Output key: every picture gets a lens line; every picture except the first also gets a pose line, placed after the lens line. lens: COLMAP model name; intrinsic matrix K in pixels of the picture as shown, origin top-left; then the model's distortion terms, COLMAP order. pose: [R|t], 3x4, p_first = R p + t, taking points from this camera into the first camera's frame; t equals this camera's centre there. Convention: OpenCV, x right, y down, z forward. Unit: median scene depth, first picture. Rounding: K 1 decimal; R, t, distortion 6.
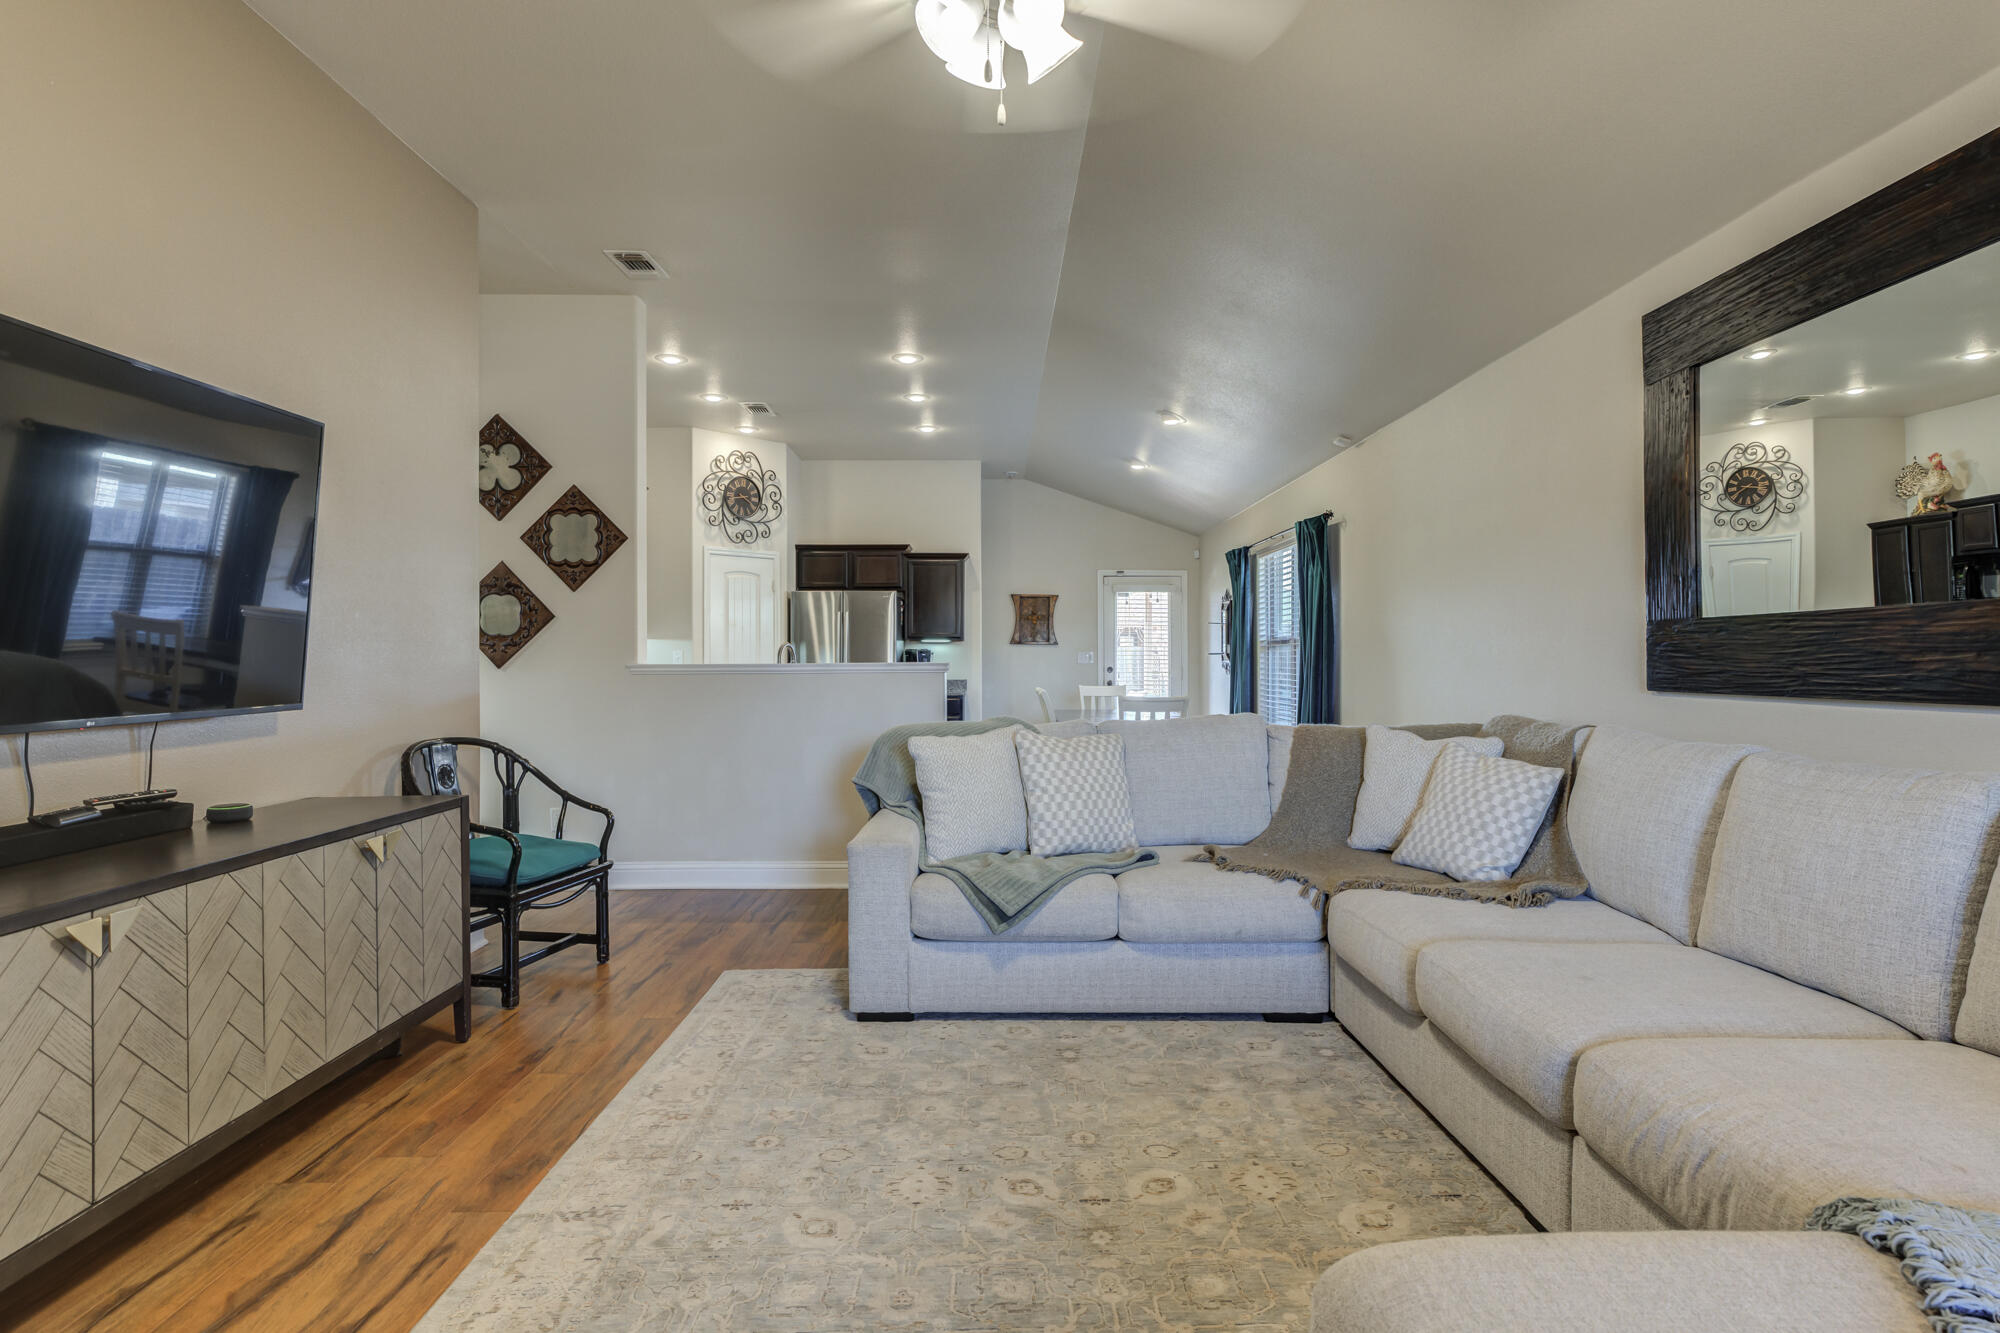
lens RADIAL K [[1056.2, 0, 1008.0], [0, 1056.2, 656.9], [0, 0, 1]] dist [-0.013465, 0.016209]
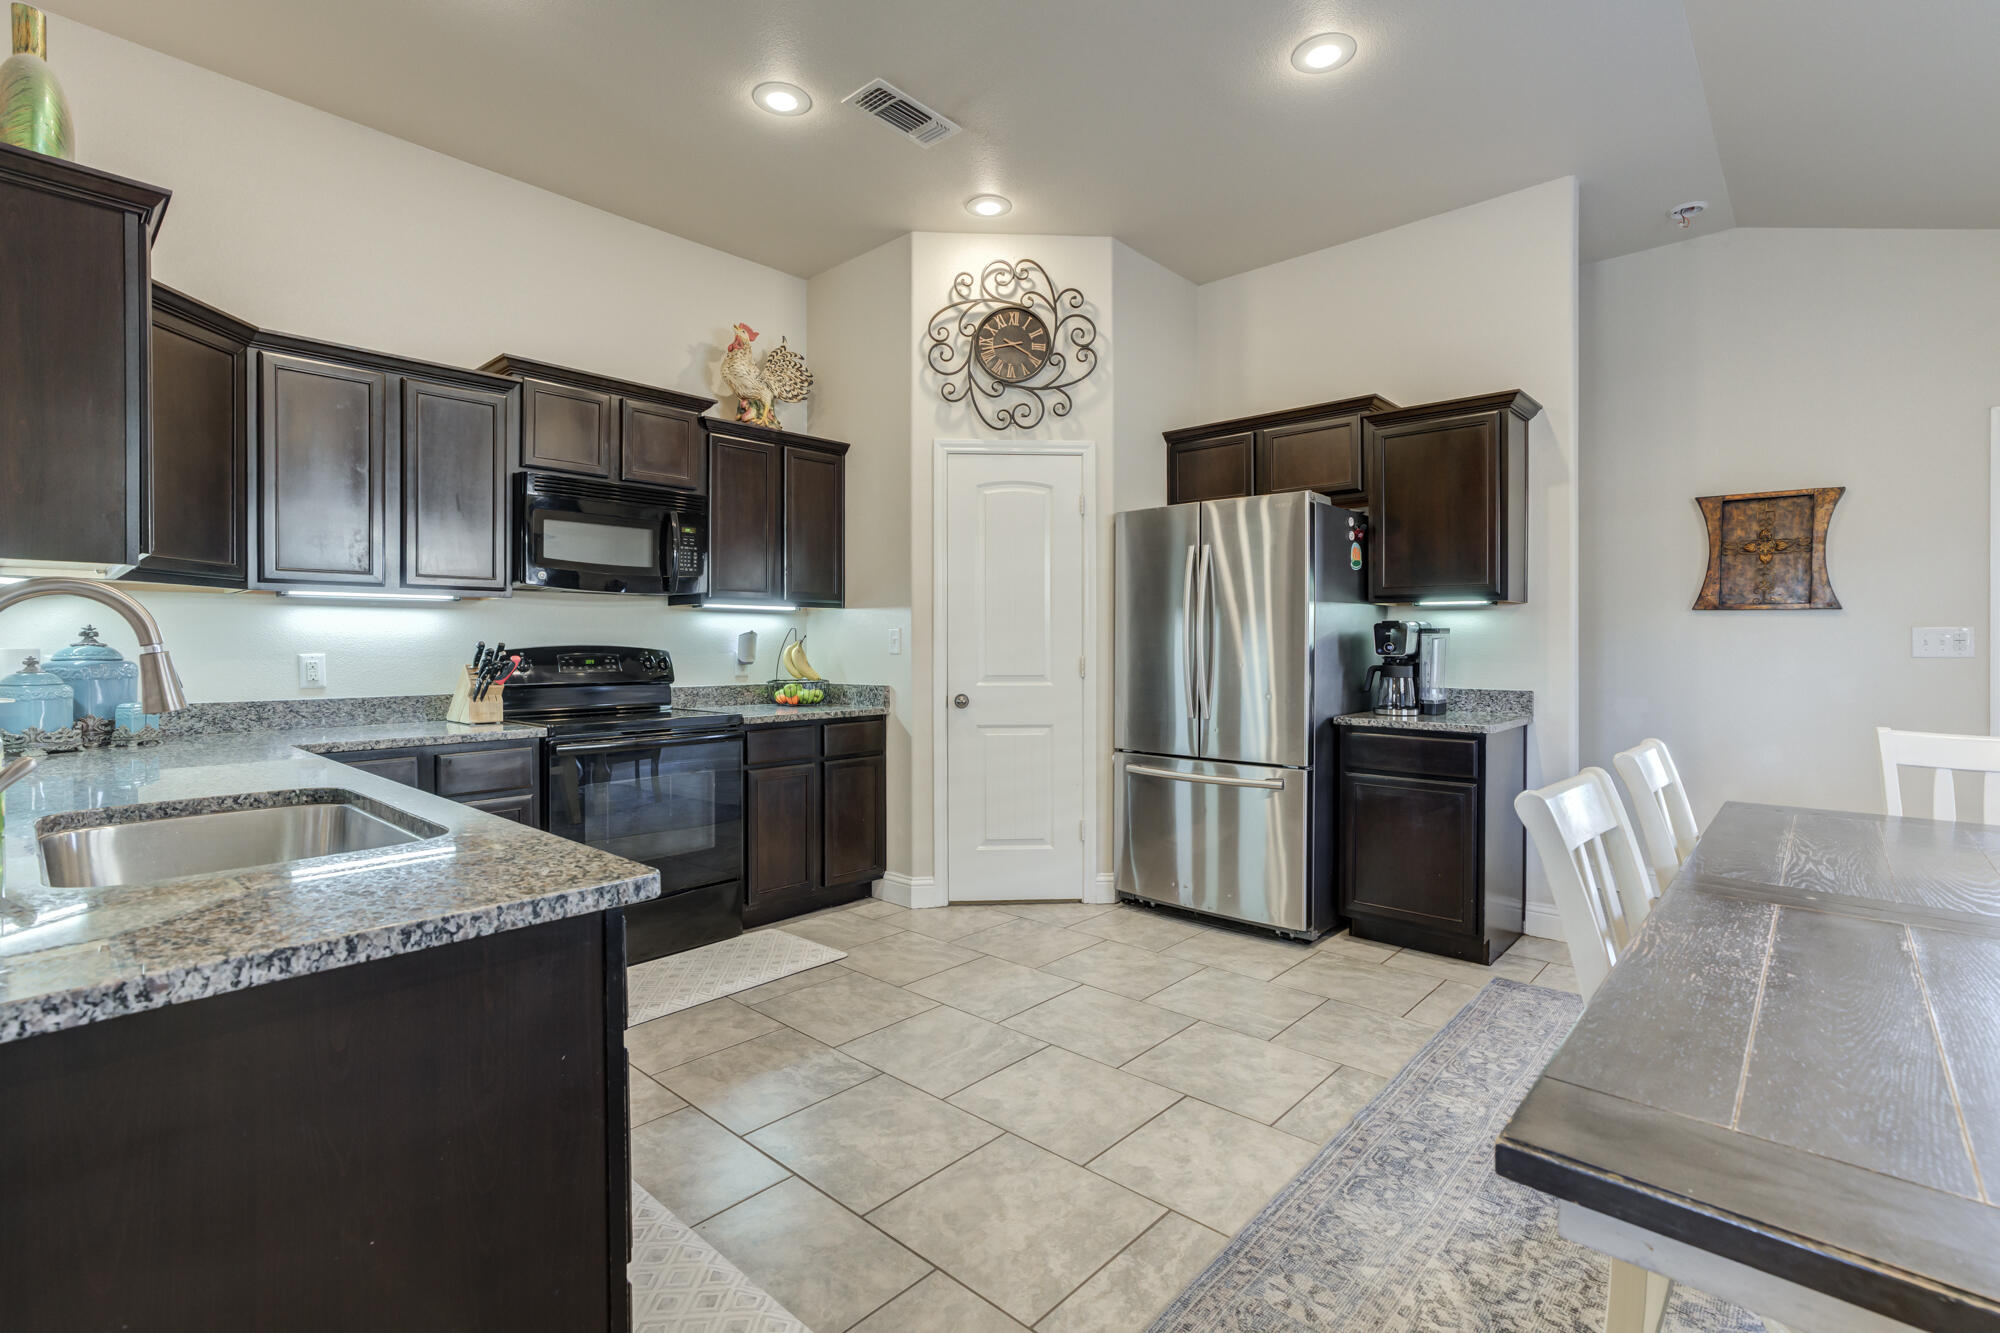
lens RADIAL K [[922.3, 0, 985.5], [0, 922.3, 641.5], [0, 0, 1]] dist [-0.027915, 0.018199]
pose [[0.718889, 0.001929, -0.695122, 0.180570], [-0.000193, 0.999997, 0.002575, 0.000377], [0.695125, -0.001717, 0.718887, 1.726614]]
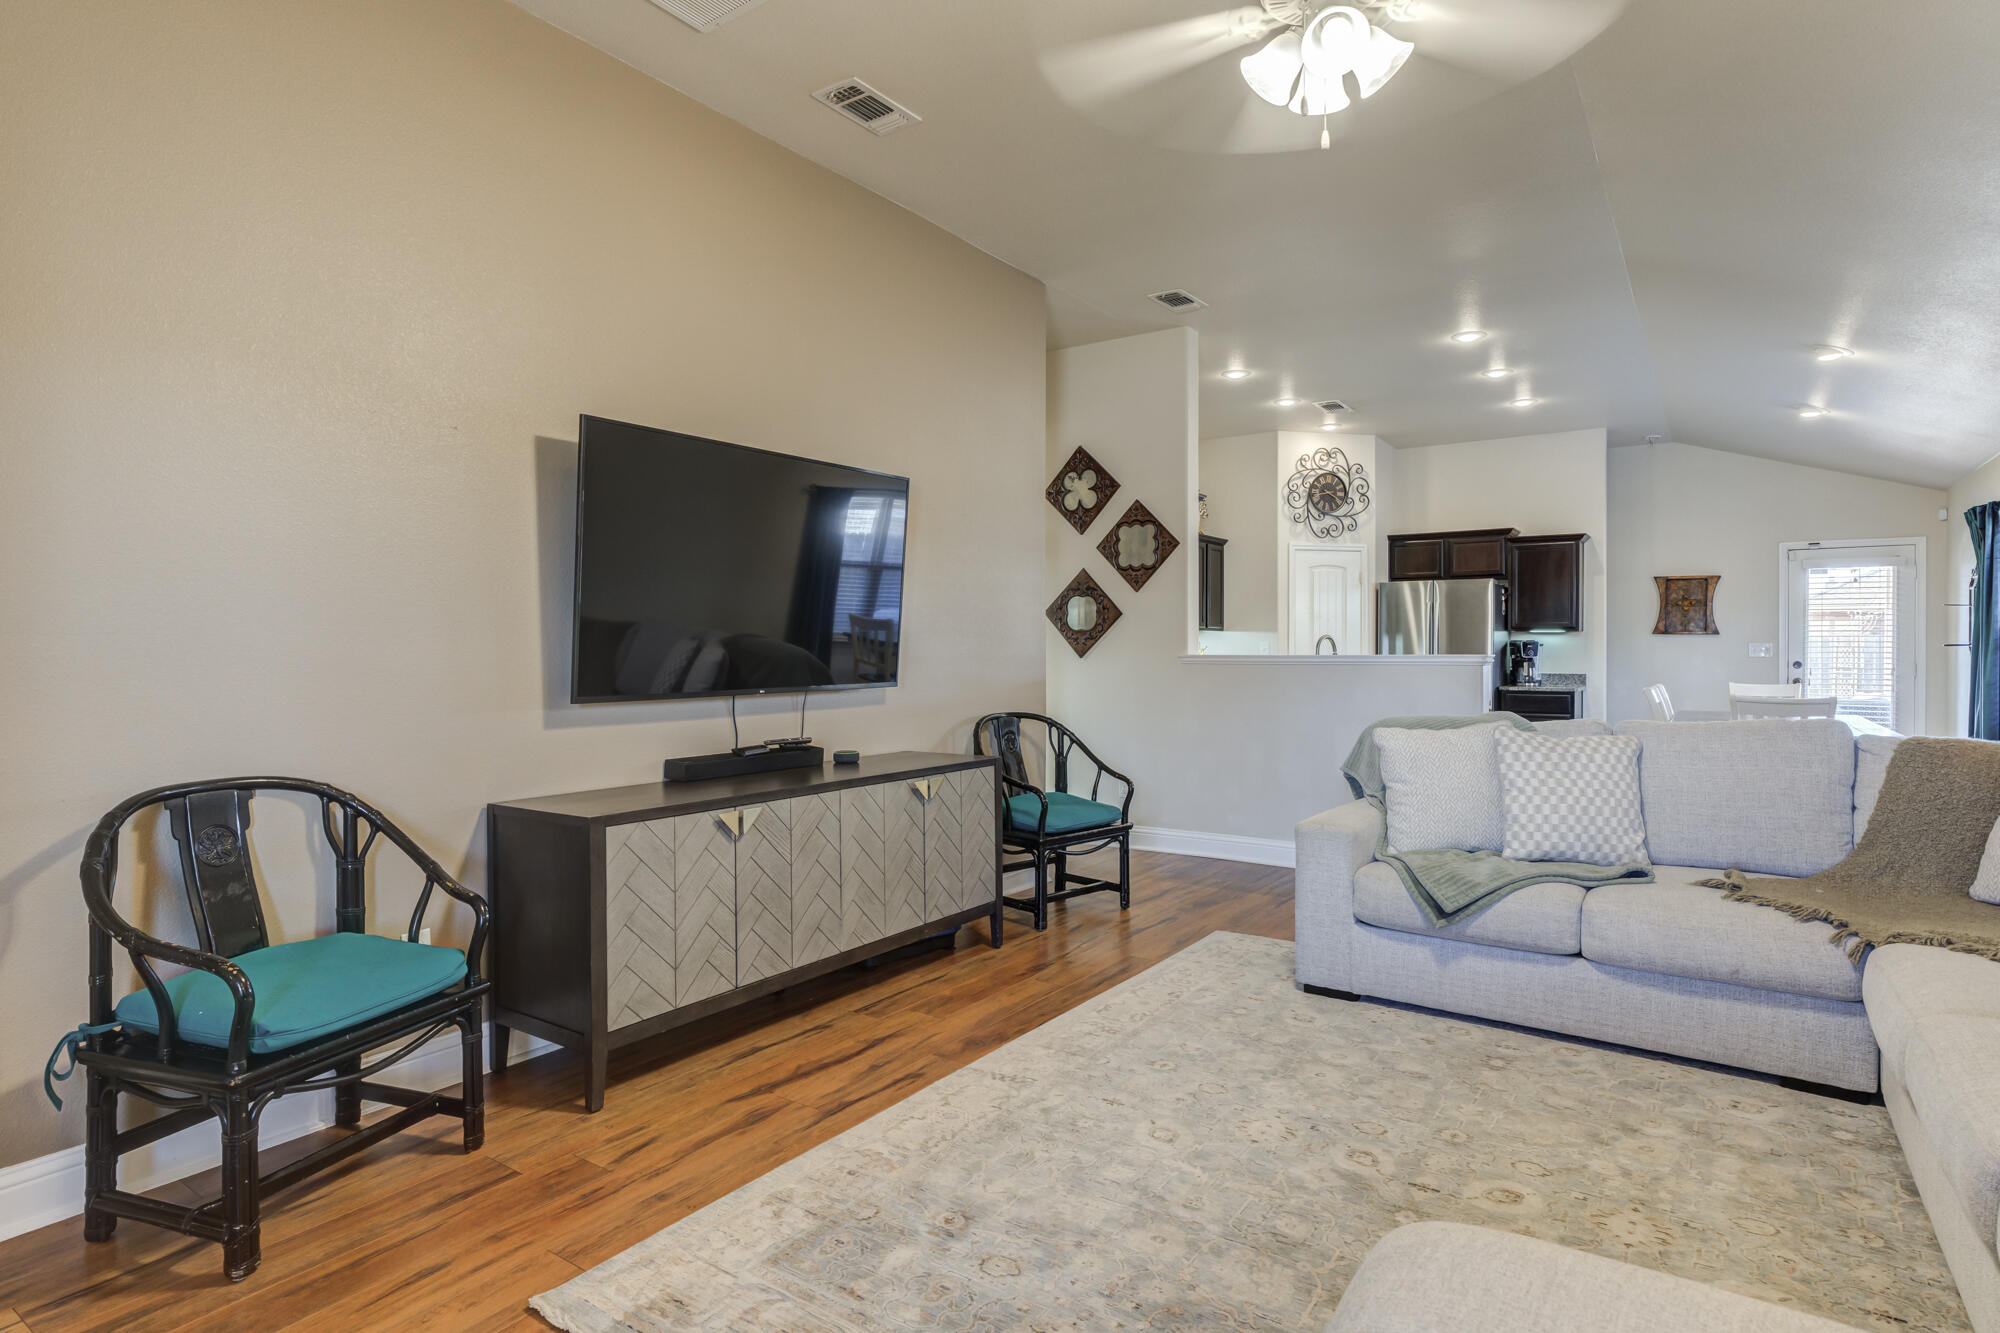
lens RADIAL K [[1046.0, 0, 1004.5], [0, 1046.0, 655.3], [0, 0, 1]] dist [-0.006143, 0.007882]
pose [[0.813745, 0.005130, -0.581200, 0.224876], [-0.000896, 0.999971, 0.007572, -0.001717], [0.581222, -0.005641, 0.813726, -0.032383]]
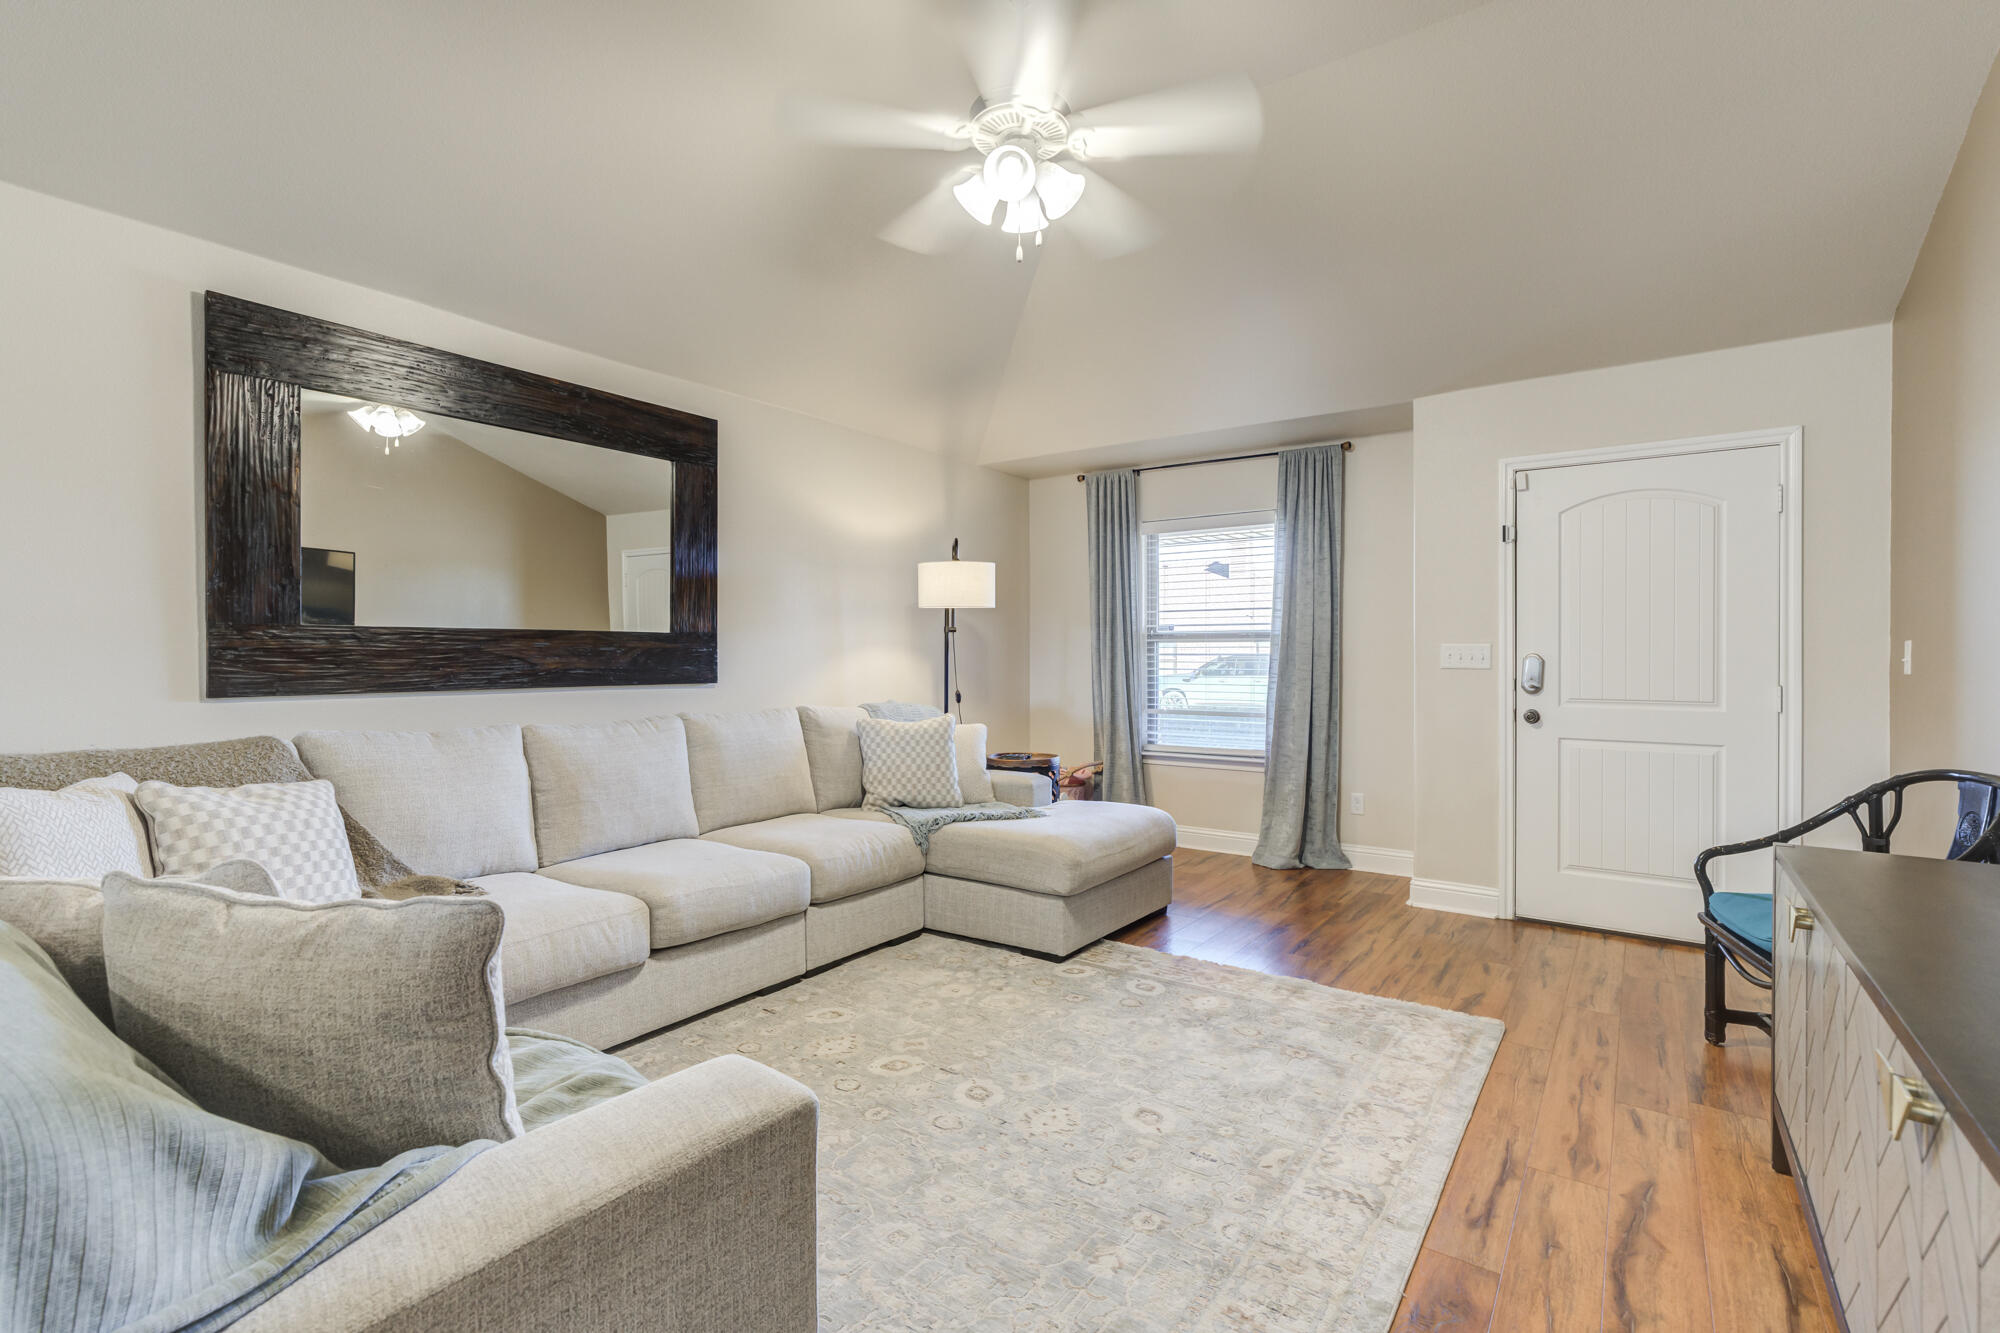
lens RADIAL K [[913.2, 0, 1001.1], [0, 913.2, 655.2], [0, 0, 1]] dist [-0.020055, 0.017197]
pose [[-0.805862, 0.004106, 0.592089, -0.435186], [0.002024, 0.999989, -0.004179, -0.000887], [-0.592099, -0.002170, -0.805862, 1.263444]]
